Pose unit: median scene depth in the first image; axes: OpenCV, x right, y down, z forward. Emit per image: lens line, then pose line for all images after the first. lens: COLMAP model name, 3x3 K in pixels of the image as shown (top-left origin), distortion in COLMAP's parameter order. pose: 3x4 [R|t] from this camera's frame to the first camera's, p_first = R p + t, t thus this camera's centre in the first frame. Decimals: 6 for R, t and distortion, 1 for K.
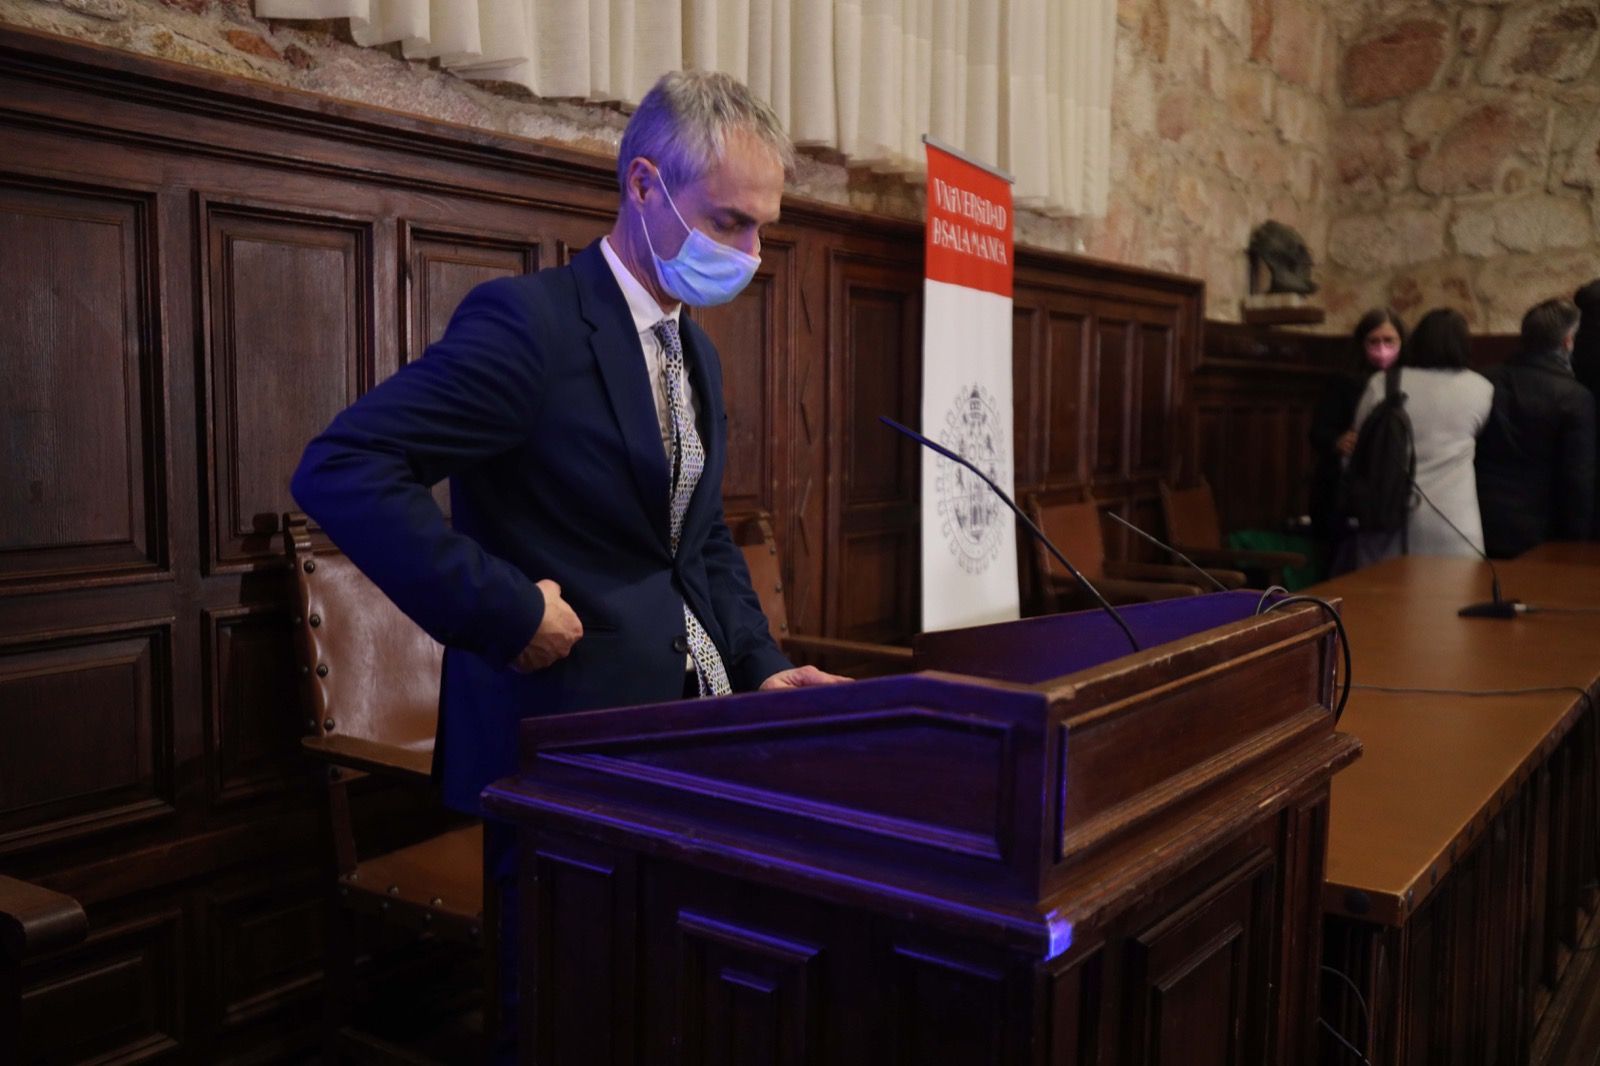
lens RADIAL K [[1505.6, 0, 795.1], [0, 1505.6, 542.4], [0, 0, 1]] dist [-0.002119, 0.079158]
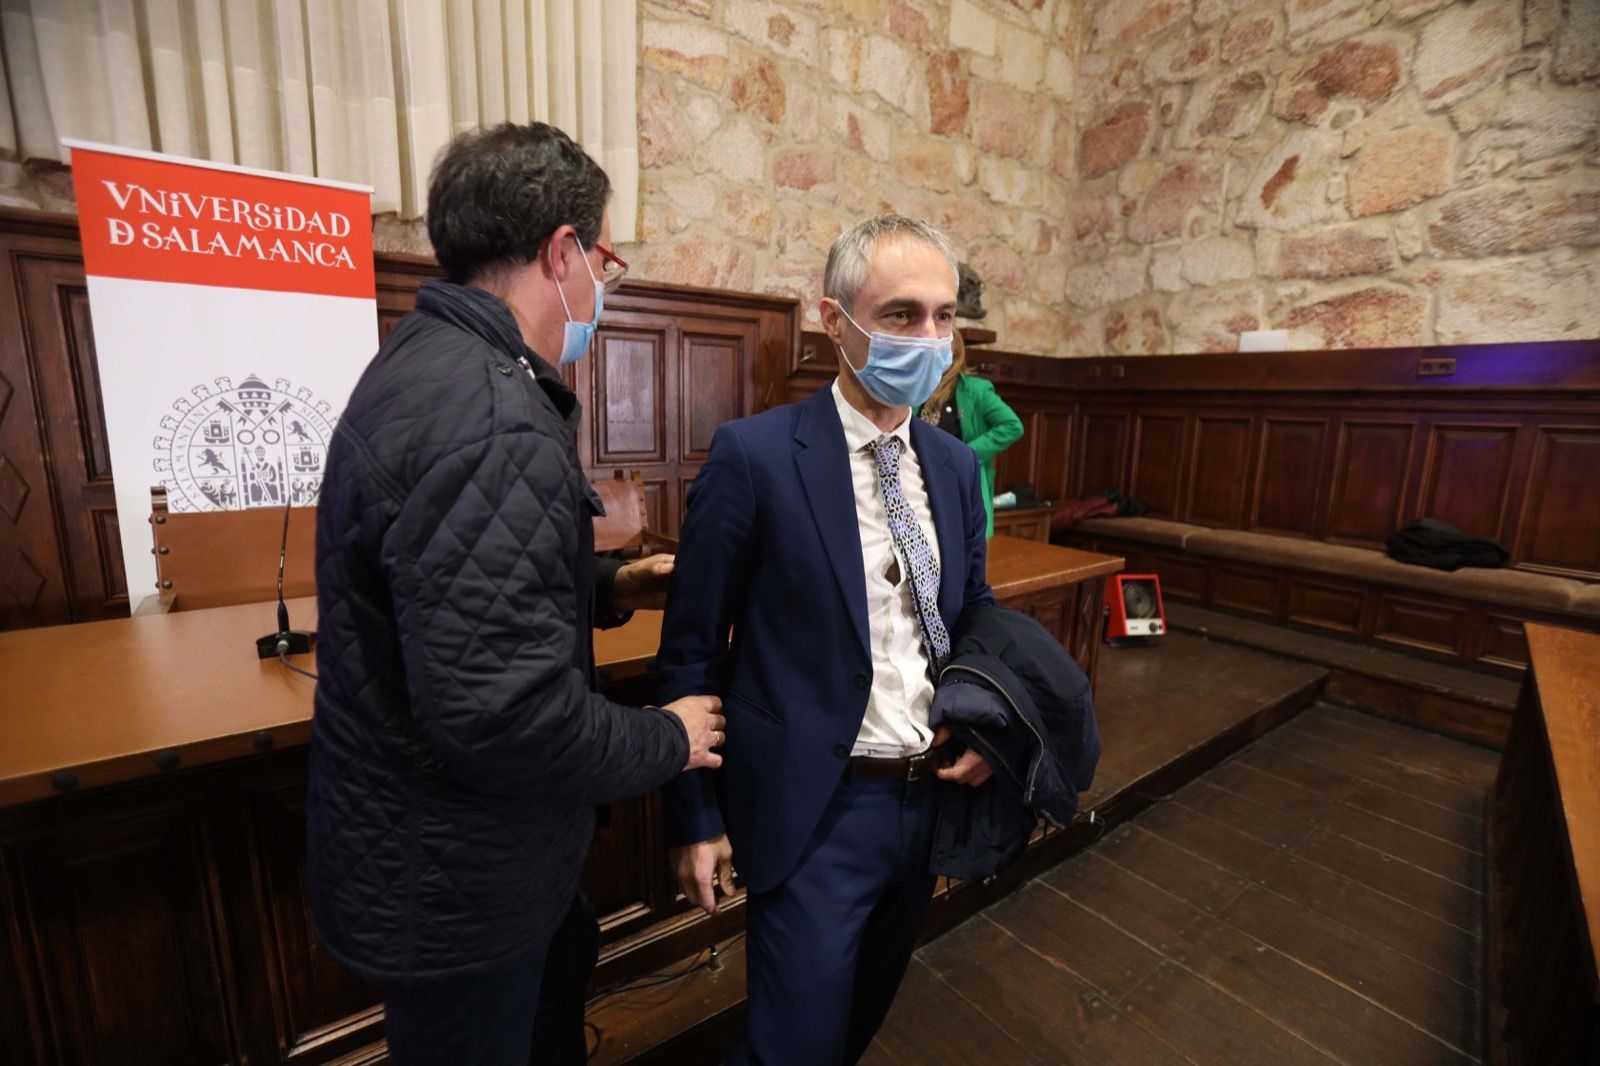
lens RADIAL K [[718.6, 0, 802.3], [0, 718.6, 540.6], [0, 0, 1]] dist [-0.062041, 0.019881]
pose [[0.943535, 0.067629, -0.324296, 0.443877], [-0.041486, 0.995355, 0.086870, -0.029068], [0.328665, -0.068511, 0.941958, 0.417479]]
